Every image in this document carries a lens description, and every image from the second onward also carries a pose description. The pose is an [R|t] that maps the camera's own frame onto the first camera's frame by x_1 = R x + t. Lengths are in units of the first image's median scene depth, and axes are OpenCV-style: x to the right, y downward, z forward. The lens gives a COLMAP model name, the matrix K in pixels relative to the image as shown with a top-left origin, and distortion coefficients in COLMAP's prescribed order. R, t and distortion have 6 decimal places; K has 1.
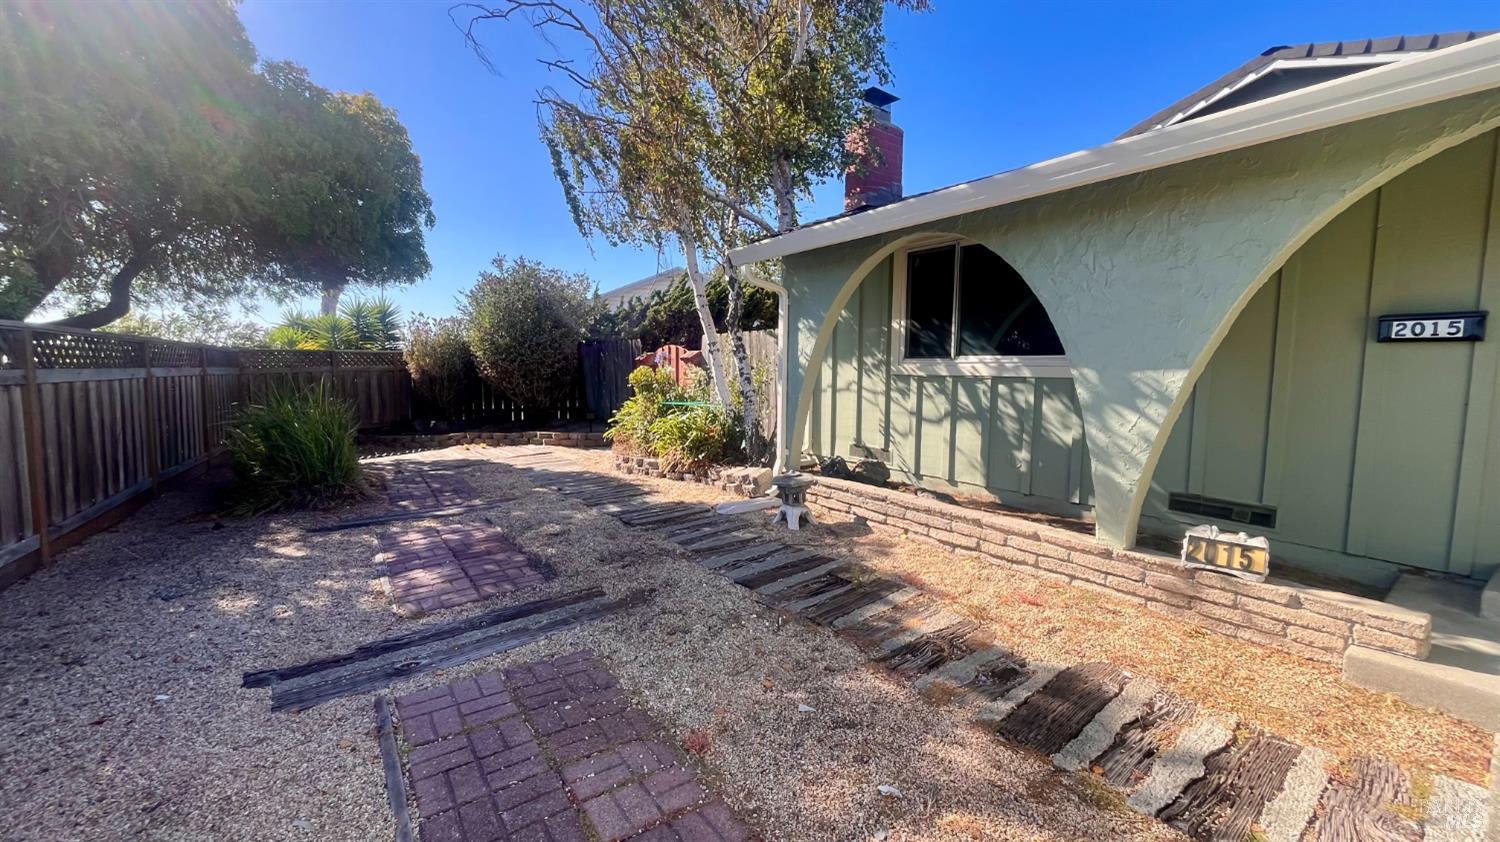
lens RADIAL K [[603.4, 0, 754.2], [0, 603.4, 418.5], [0, 0, 1]] dist [0.000224, -0.000763]
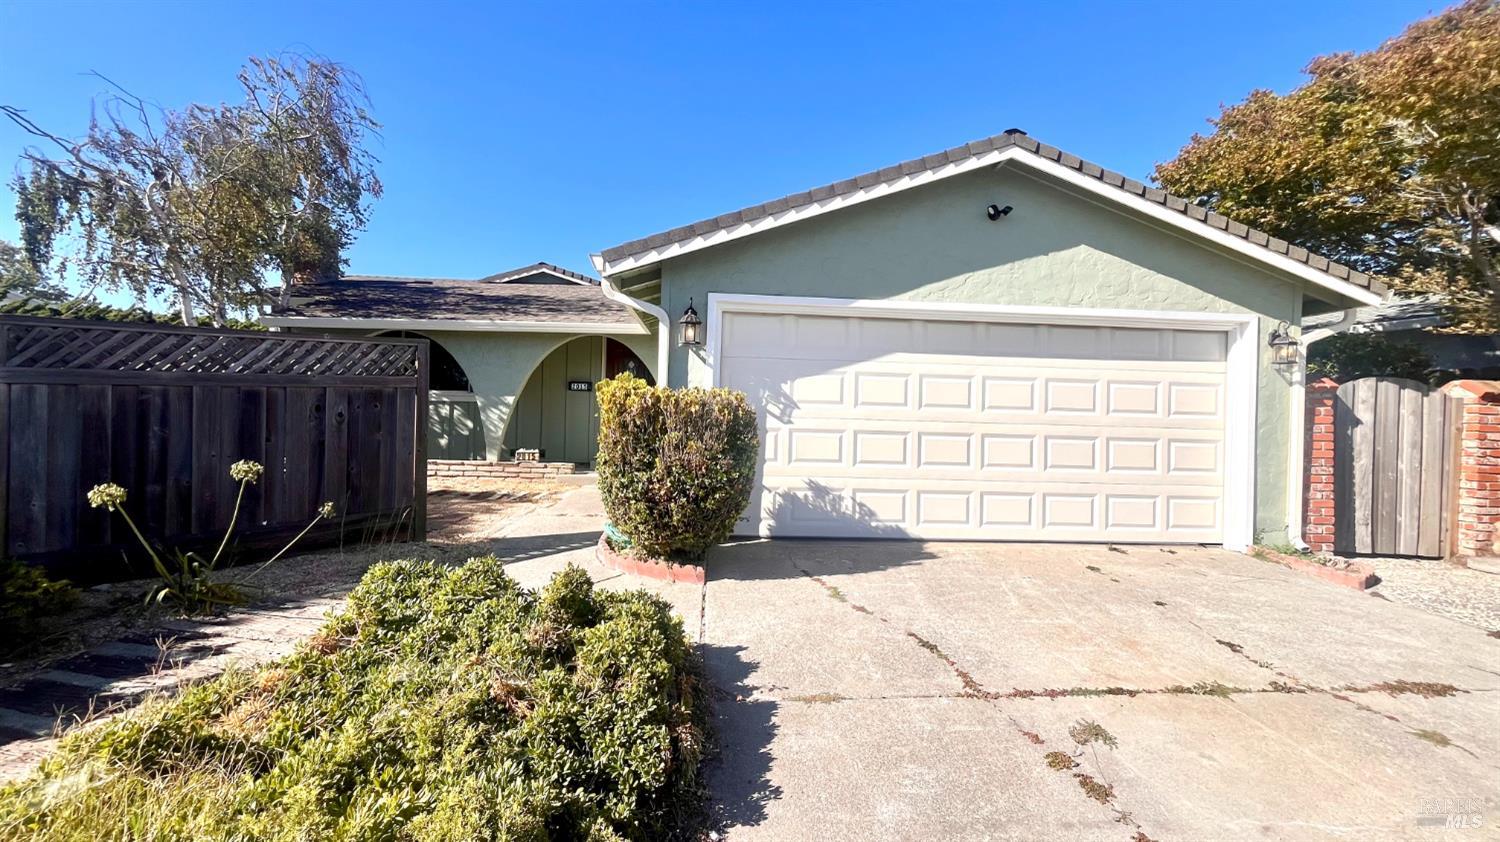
lens RADIAL K [[603.4, 0, 753.8], [0, 603.4, 419.9], [0, 0, 1]] dist [0.000224, -0.000763]
pose [[0.541966, 0.002312, 0.840397, -0.975974], [0.050163, 0.998124, -0.035096, 0.168958], [-0.838902, 0.061178, 0.540834, -1.357960]]
